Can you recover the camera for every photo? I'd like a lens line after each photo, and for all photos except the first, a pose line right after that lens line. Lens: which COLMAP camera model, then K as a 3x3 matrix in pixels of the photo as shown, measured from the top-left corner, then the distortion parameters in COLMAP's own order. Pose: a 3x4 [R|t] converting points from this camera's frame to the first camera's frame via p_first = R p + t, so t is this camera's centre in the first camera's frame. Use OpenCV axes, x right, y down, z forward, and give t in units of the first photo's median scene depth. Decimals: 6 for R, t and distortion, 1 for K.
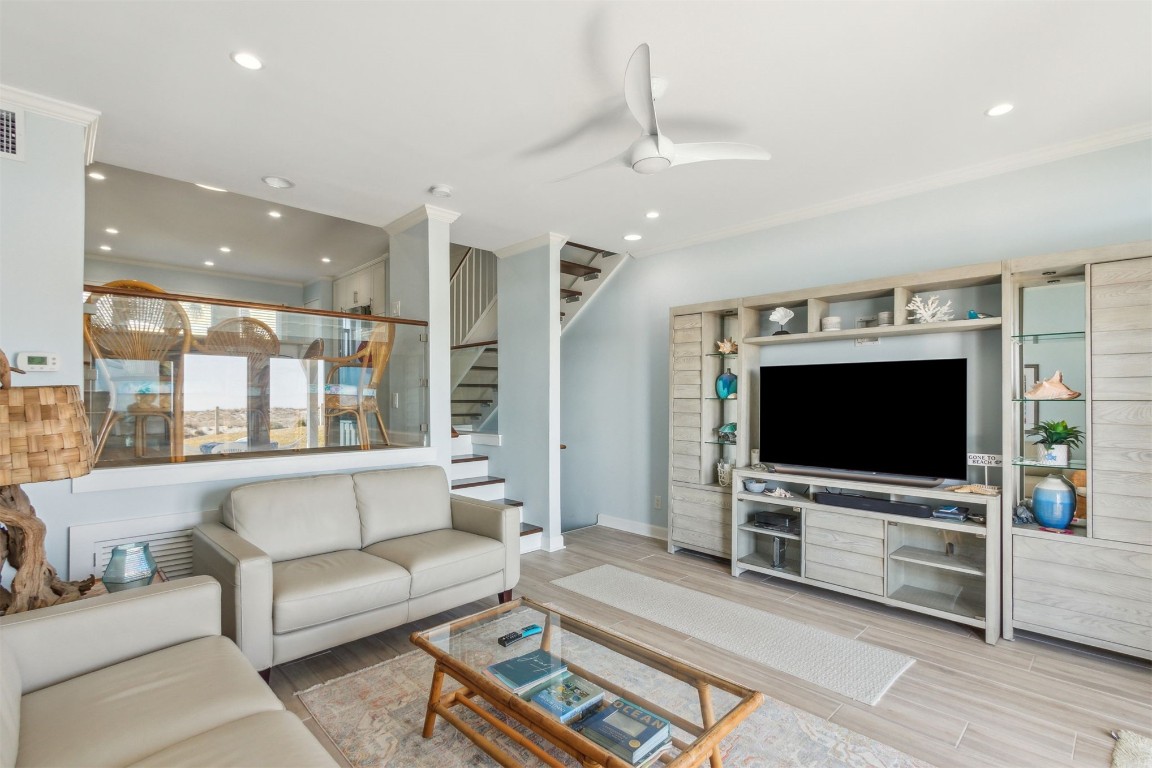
lens RADIAL K [[551.4, 0, 572.2], [0, 551.4, 391.1], [0, 0, 1]] dist [0.000647, -0.000596]
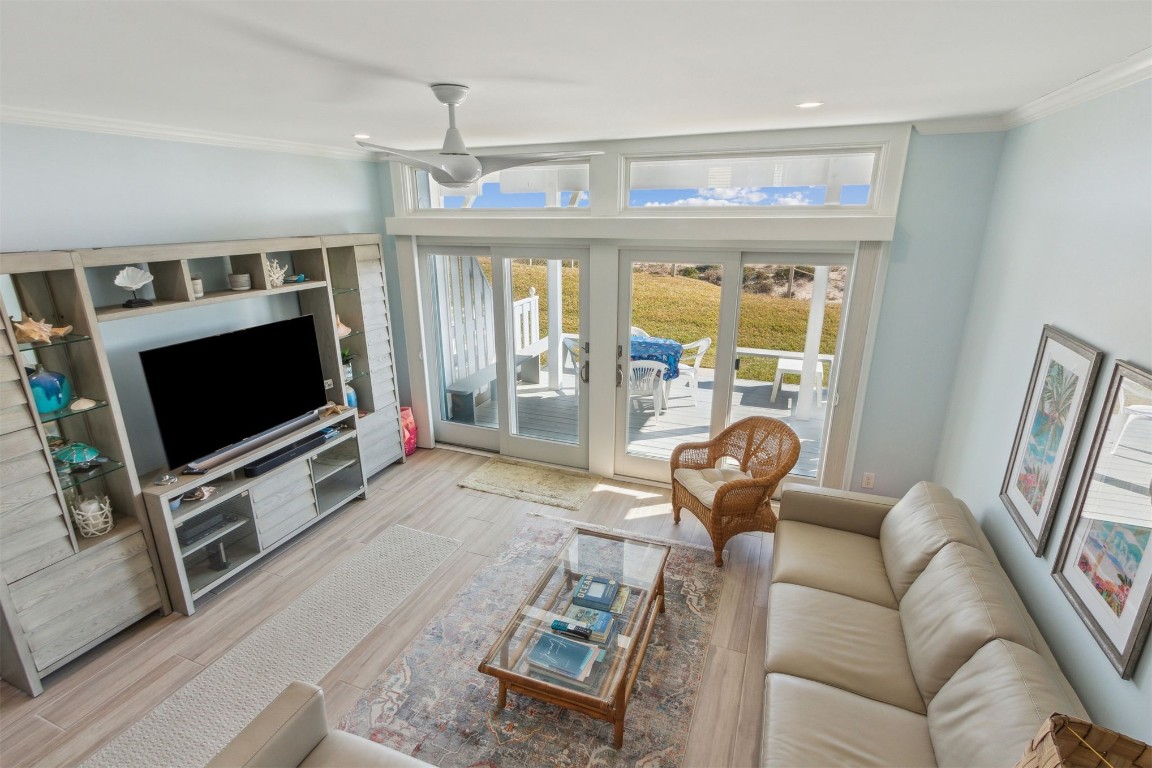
lens RADIAL K [[551.4, 0, 572.2], [0, 551.4, 391.1], [0, 0, 1]] dist [0.000647, -0.000596]
pose [[-0.414783, -0.272541, 0.868145, -0.576366], [-0.003491, 0.954559, 0.298002, -0.228623], [-0.909914, 0.120575, -0.396886, 0.823797]]
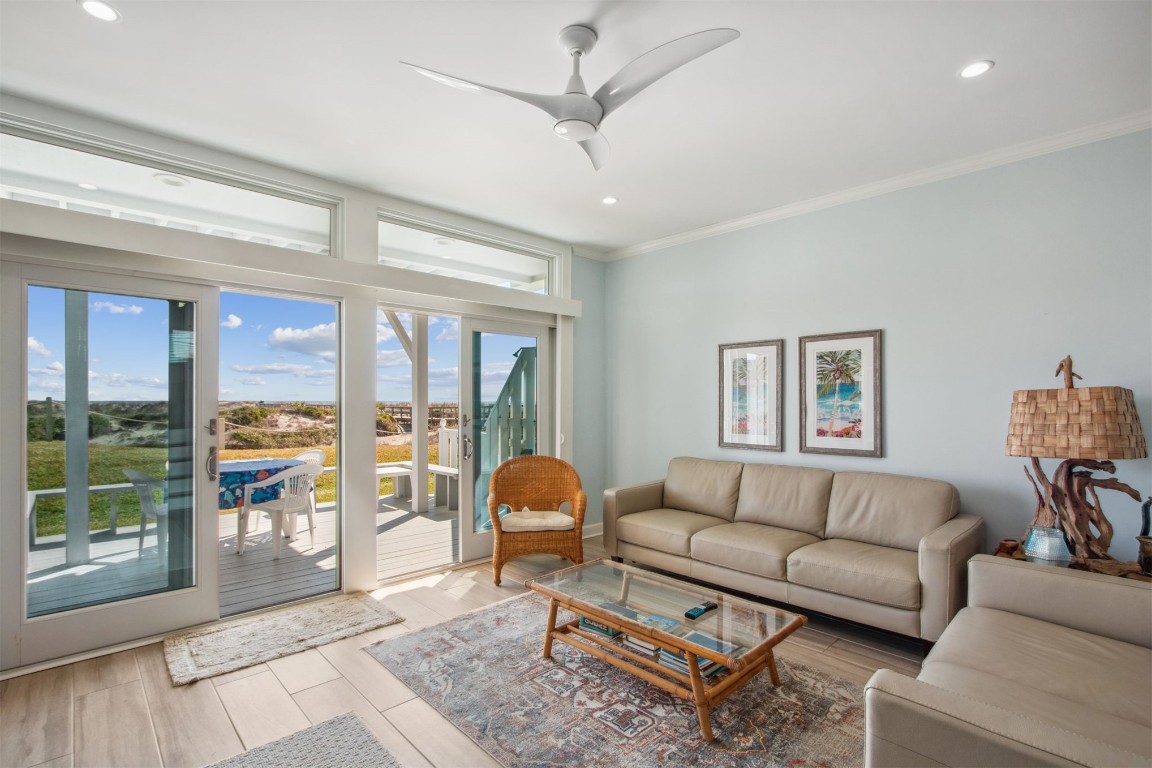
lens RADIAL K [[529.7, 0, 570.5], [0, 529.7, 402.1], [0, 0, 1]] dist [-0.002439, -0.000474]
pose [[-0.999968, 0.002935, 0.007506, 0.096198], [0.002902, 0.999986, -0.004447, 0.018533], [-0.007519, -0.004425, -0.999962, 1.222661]]
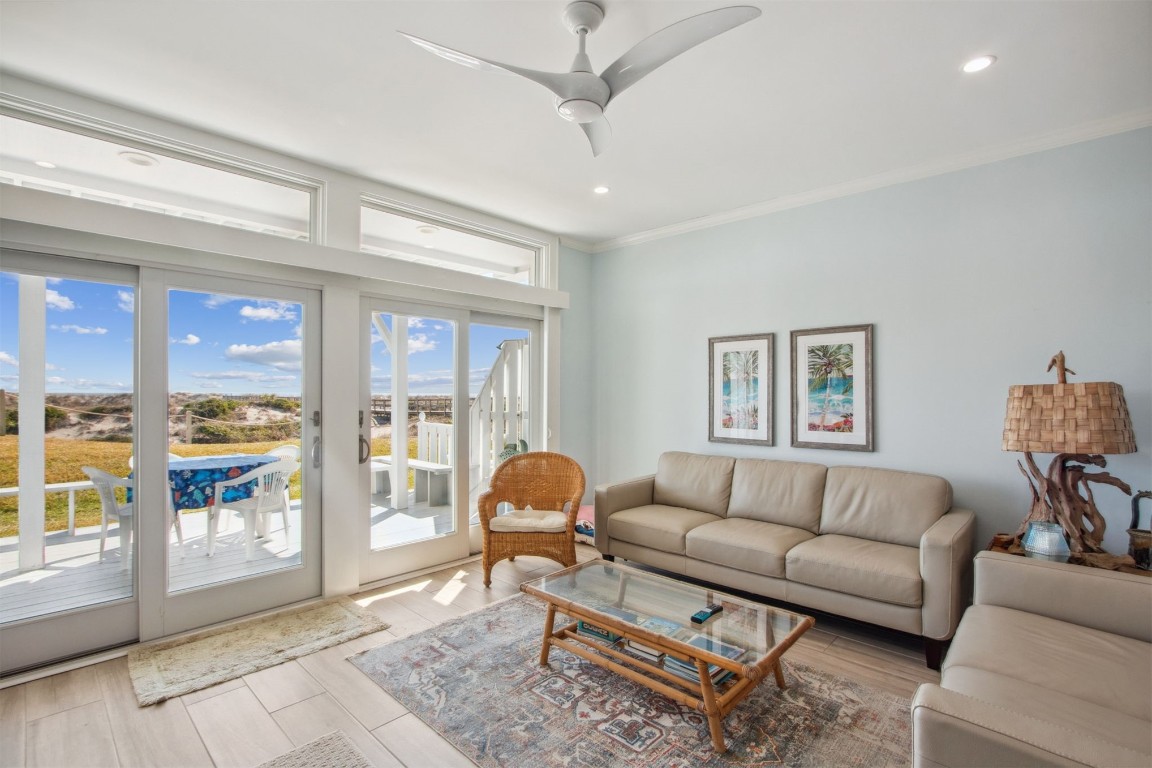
lens RADIAL K [[525.5, 0, 569.6], [0, 525.5, 391.4], [0, 0, 1]] dist [-0.010635, 0.000788]
pose [[-0.999107, 0.001858, -0.042201, 0.129050], [0.002281, 0.999948, -0.009969, 0.014965], [0.042180, -0.010056, -0.999059, 1.185285]]
